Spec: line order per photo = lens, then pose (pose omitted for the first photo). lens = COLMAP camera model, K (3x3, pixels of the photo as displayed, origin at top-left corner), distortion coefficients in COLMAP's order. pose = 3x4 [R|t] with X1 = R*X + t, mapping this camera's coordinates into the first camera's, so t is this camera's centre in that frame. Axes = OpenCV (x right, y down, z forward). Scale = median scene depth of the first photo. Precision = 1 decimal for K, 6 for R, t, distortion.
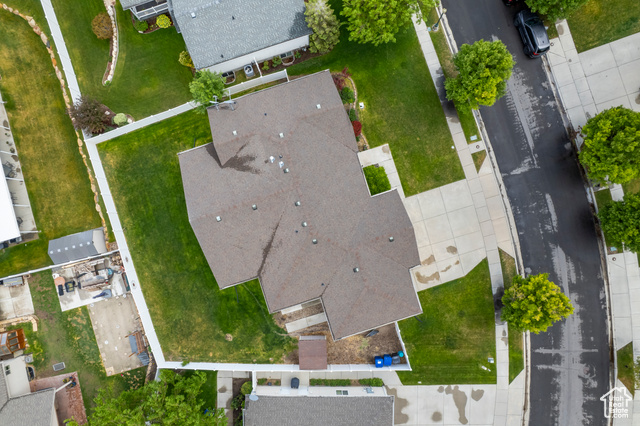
lens RADIAL K [[409.4, 0, 320.6], [0, 409.4, 213.6], [0, 0, 1]] dist [-0.076708, 0.068625]
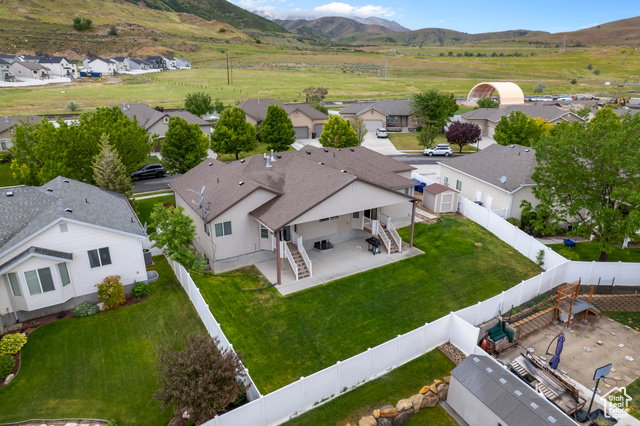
lens RADIAL K [[409.4, 0, 322.0], [0, 409.4, 214.0], [0, 0, 1]] dist [-0.076708, 0.068625]
pose [[-0.237865, -0.320652, 0.916844, -0.901558], [0.971050, -0.057151, 0.231941, -0.203349], [-0.021974, 0.945471, 0.324963, 0.672883]]
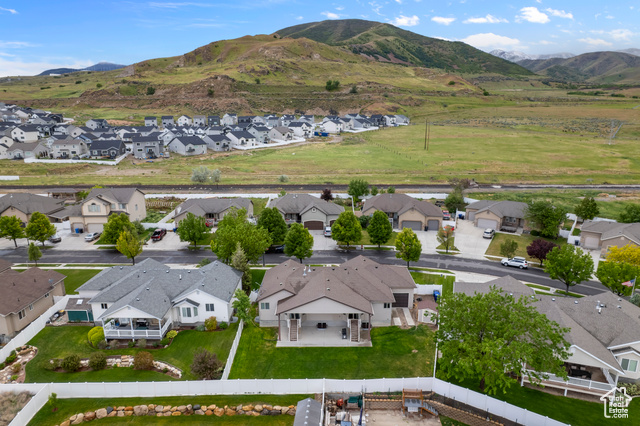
lens RADIAL K [[409.4, 0, 322.8], [0, 409.4, 215.7], [0, 0, 1]] dist [-0.076708, 0.068625]
pose [[0.305529, -0.235835, 0.922515, -1.395007], [0.951998, 0.094740, -0.291074, 0.360333], [-0.018754, 0.967164, 0.253460, 0.266112]]
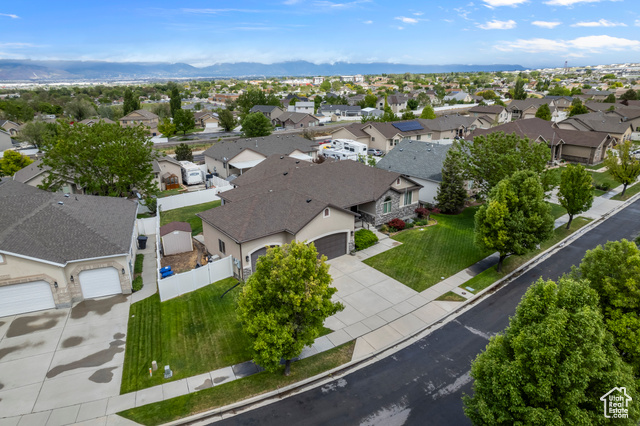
lens RADIAL K [[409.4, 0, 320.9], [0, 409.4, 210.4], [0, 0, 1]] dist [-0.076708, 0.068625]
pose [[0.356434, 0.297673, -0.885633, 0.922470], [-0.934089, 0.134629, -0.330686, 0.317983], [0.020795, 0.945127, 0.326040, 0.600084]]
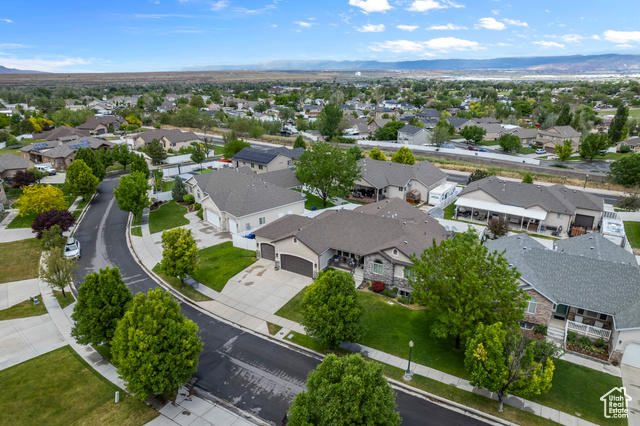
lens RADIAL K [[409.4, 0, 322.6], [0, 409.4, 215.4], [0, 0, 1]] dist [-0.076708, 0.068625]
pose [[-0.748541, 0.232195, -0.621106, 0.860908], [-0.662847, -0.236734, 0.710346, -0.863506], [0.017902, 0.943421, 0.331114, 0.407867]]
